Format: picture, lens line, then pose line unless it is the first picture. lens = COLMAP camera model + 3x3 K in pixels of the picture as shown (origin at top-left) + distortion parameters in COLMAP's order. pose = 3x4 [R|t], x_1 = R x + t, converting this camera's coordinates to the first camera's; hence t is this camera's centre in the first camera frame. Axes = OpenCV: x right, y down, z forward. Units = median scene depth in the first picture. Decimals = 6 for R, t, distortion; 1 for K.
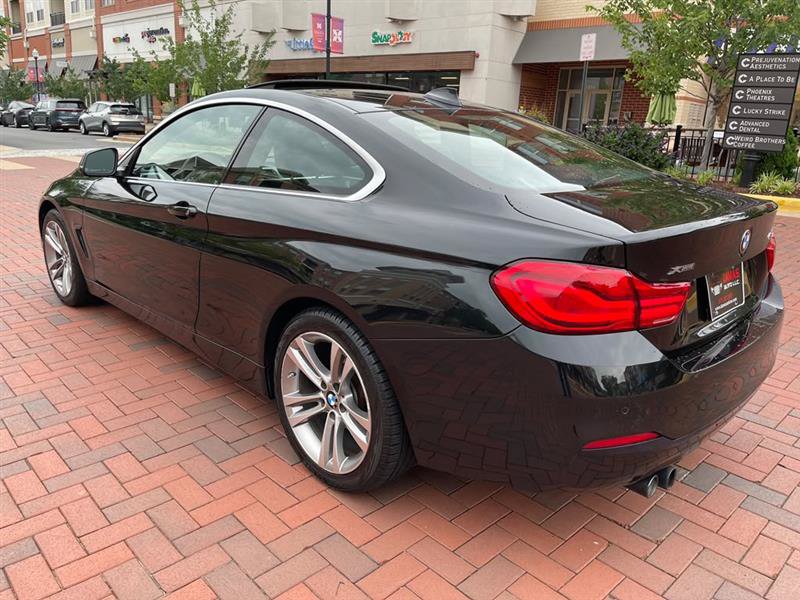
lens RADIAL K [[594.9, 0, 399.3], [0, 594.9, 291.5], [0, 0, 1]] dist [0.078668, -0.111200]
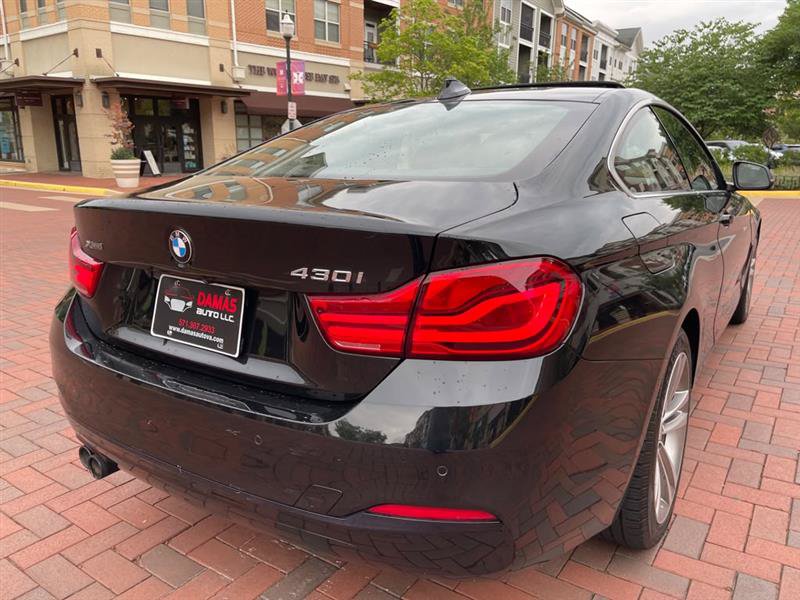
lens RADIAL K [[594.9, 0, 399.3], [0, 594.9, 291.5], [0, 0, 1]] dist [0.078668, -0.111200]
pose [[0.217121, 0.191873, -0.957101, 0.349569], [-0.261093, 0.956182, 0.132460, -0.051526], [0.940579, 0.221133, 0.257704, 0.282634]]
